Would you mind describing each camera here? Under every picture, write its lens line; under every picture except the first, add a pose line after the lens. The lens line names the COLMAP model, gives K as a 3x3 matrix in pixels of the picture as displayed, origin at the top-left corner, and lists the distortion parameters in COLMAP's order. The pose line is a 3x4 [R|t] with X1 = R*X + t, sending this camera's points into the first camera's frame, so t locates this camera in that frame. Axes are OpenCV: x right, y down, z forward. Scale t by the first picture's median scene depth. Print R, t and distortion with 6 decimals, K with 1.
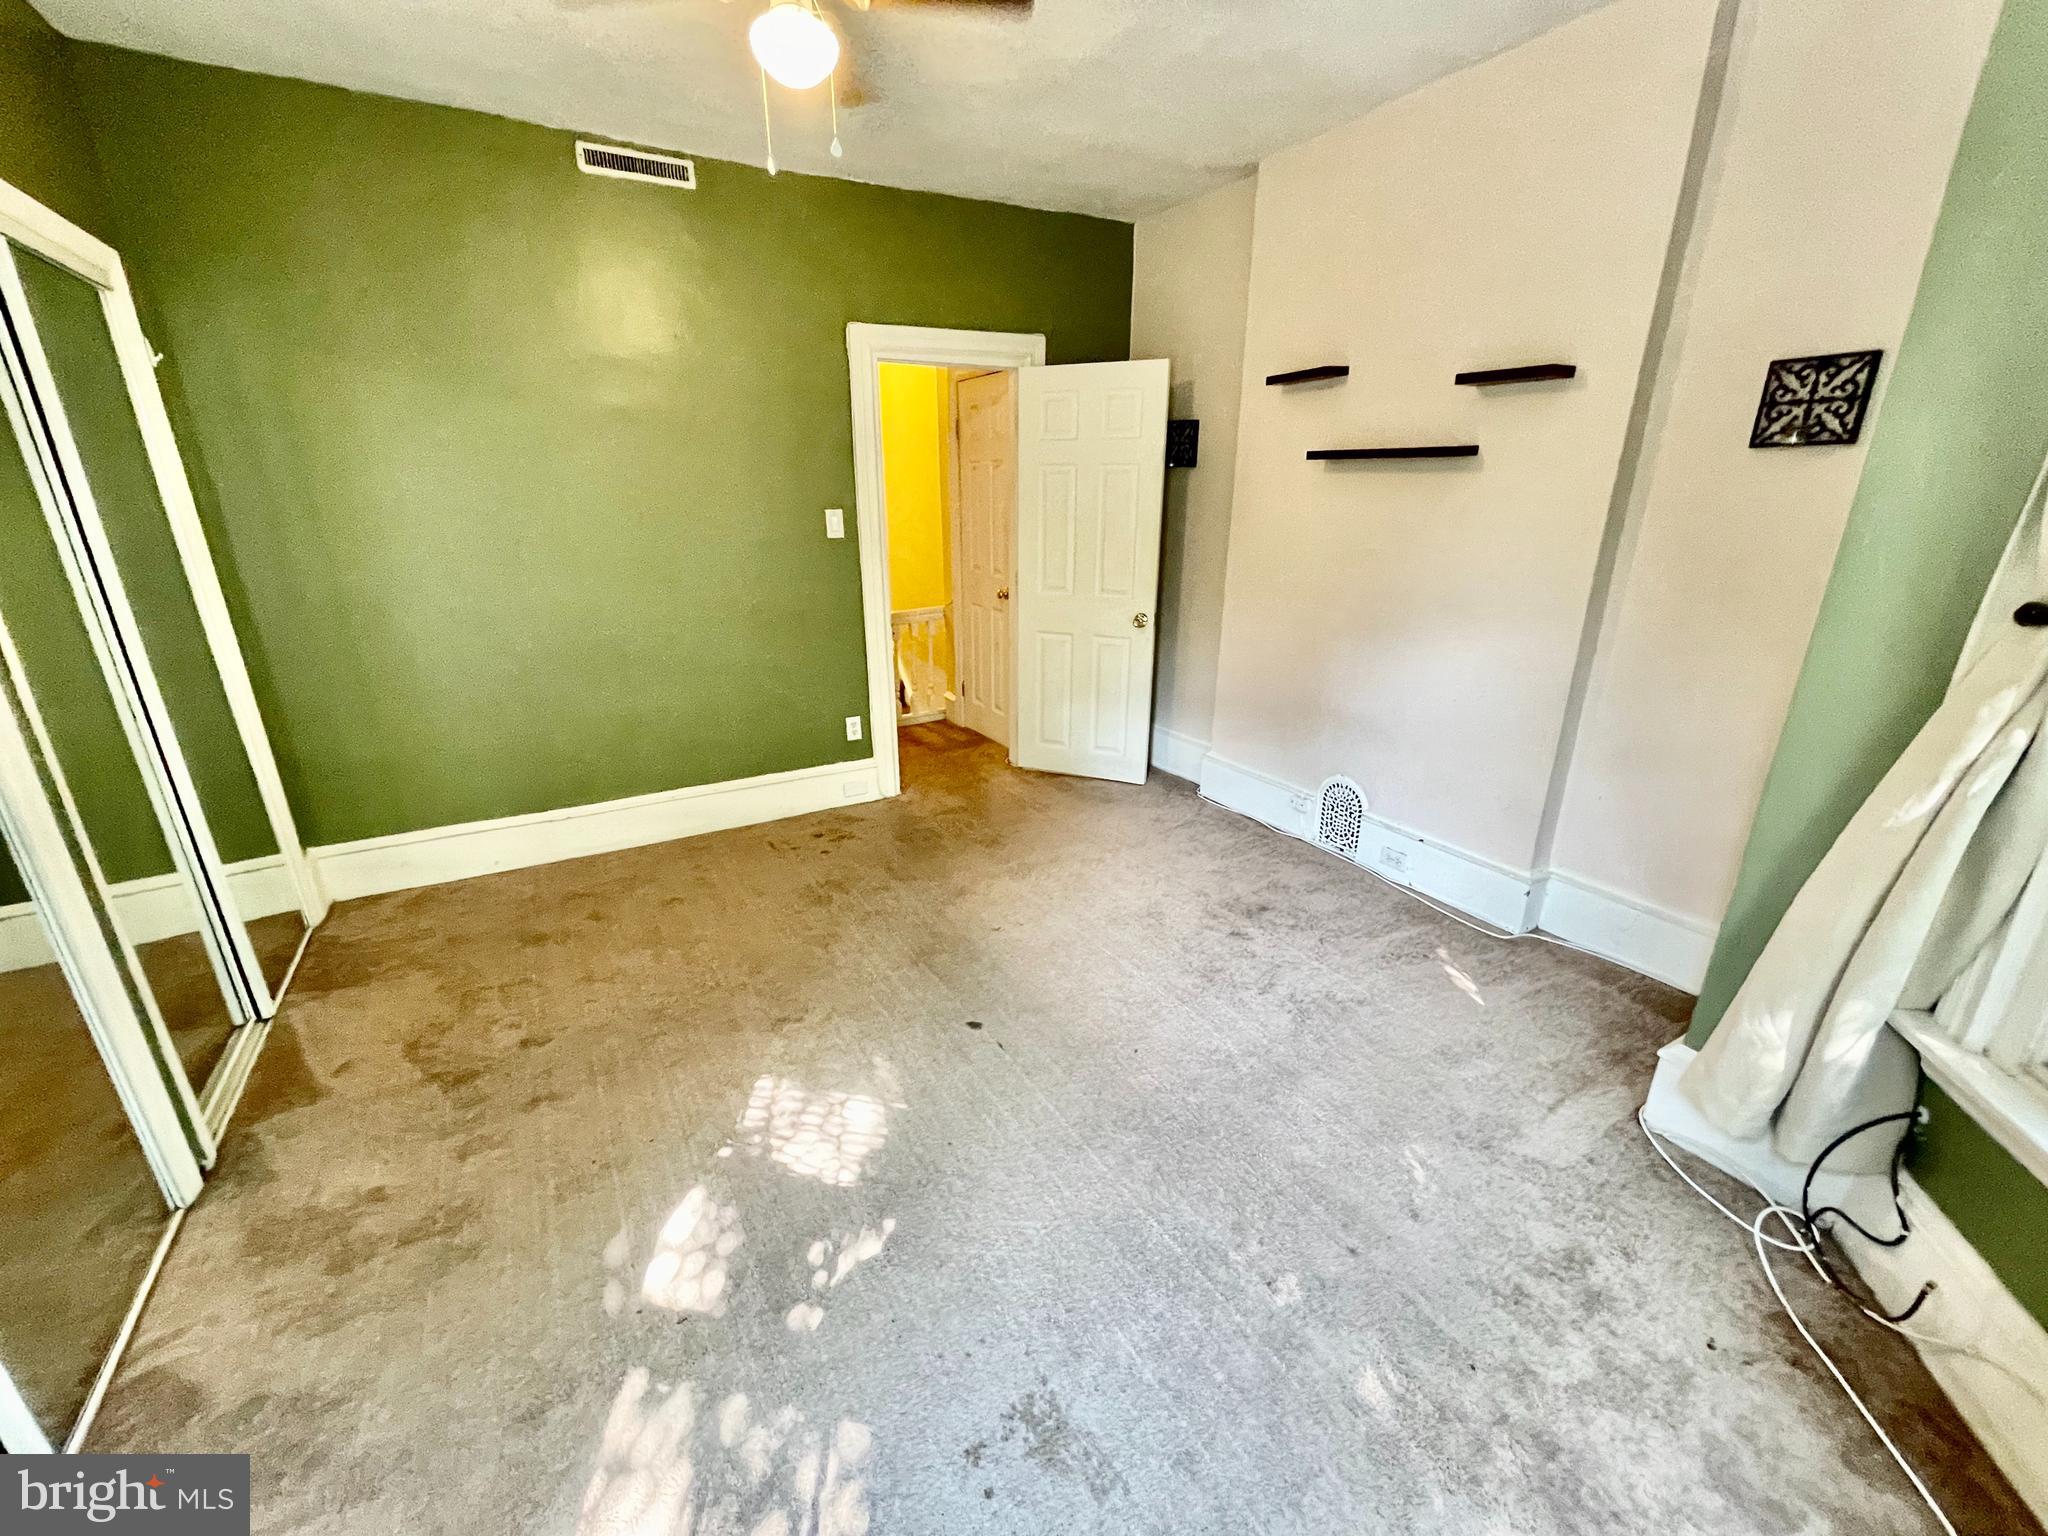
lens RADIAL K [[821.5, 0, 1016.6], [0, 821.5, 771.5], [0, 0, 1]] dist [-0.001043, 0.000176]
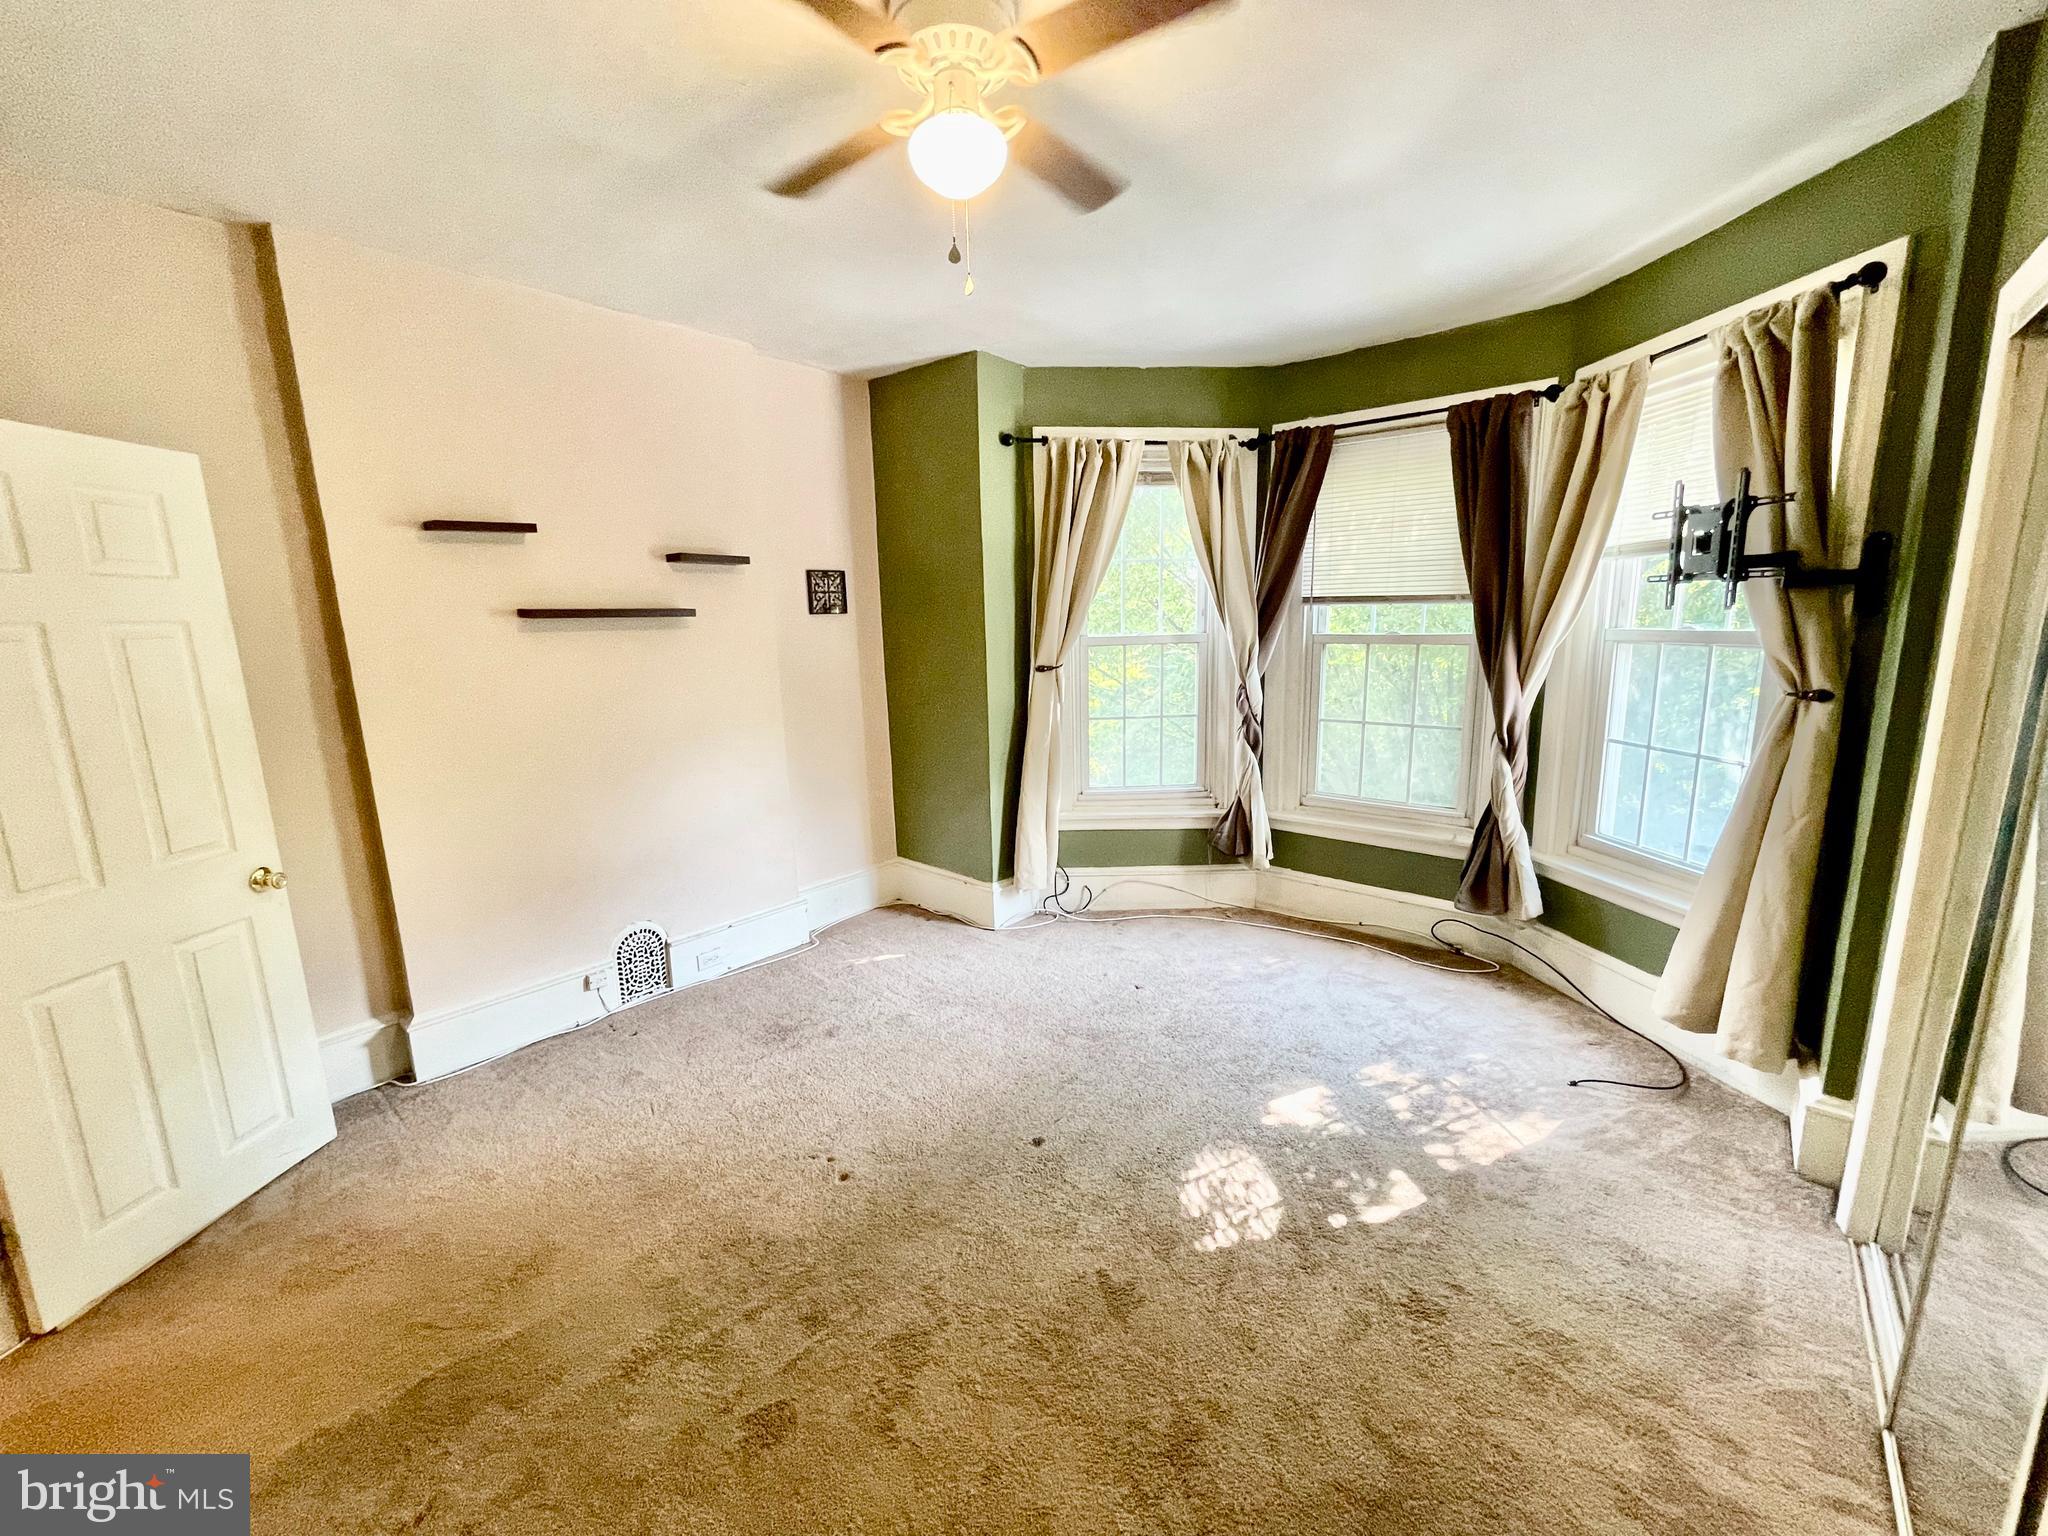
lens RADIAL K [[821.5, 0, 1016.6], [0, 821.5, 771.5], [0, 0, 1]] dist [-0.001043, 0.000176]
pose [[-0.330331, -0.163284, 0.929634, -0.942977], [0.334419, 0.900783, 0.277047, -0.407917], [-0.882636, 0.402404, -0.242951, 1.112062]]
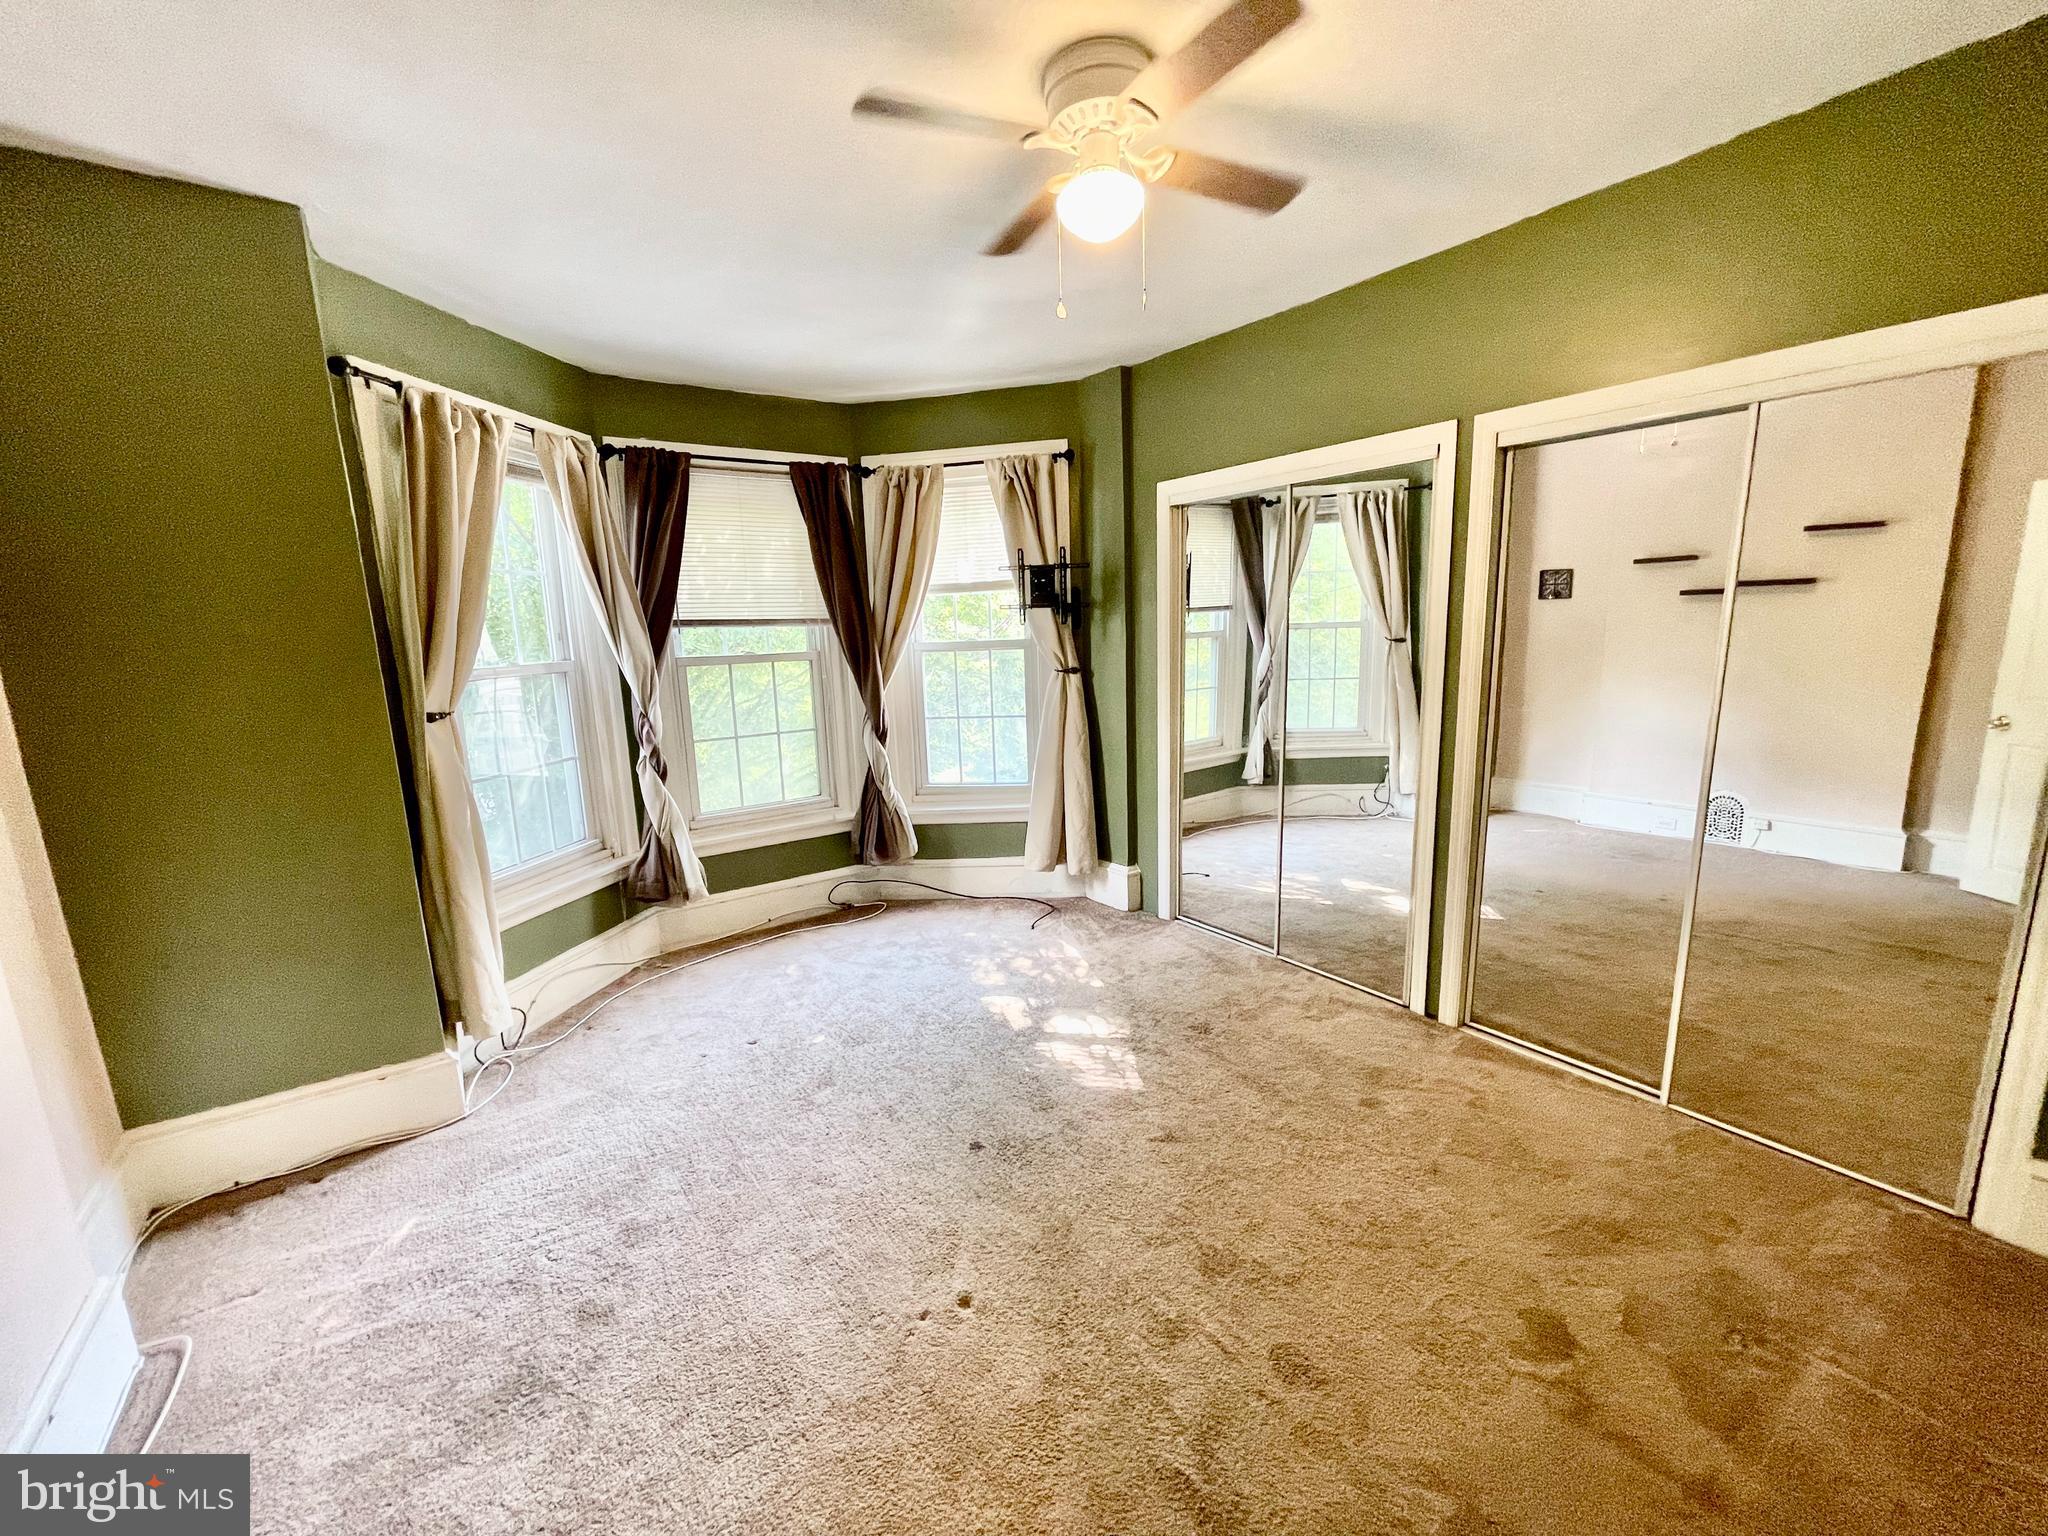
lens RADIAL K [[821.5, 0, 1016.6], [0, 821.5, 771.5], [0, 0, 1]] dist [-0.001043, 0.000176]
pose [[-0.995284, 0.054380, -0.080327, -0.074761], [0.007905, 0.870804, 0.491568, -0.606015], [0.096681, 0.488614, -0.867127, 1.683842]]
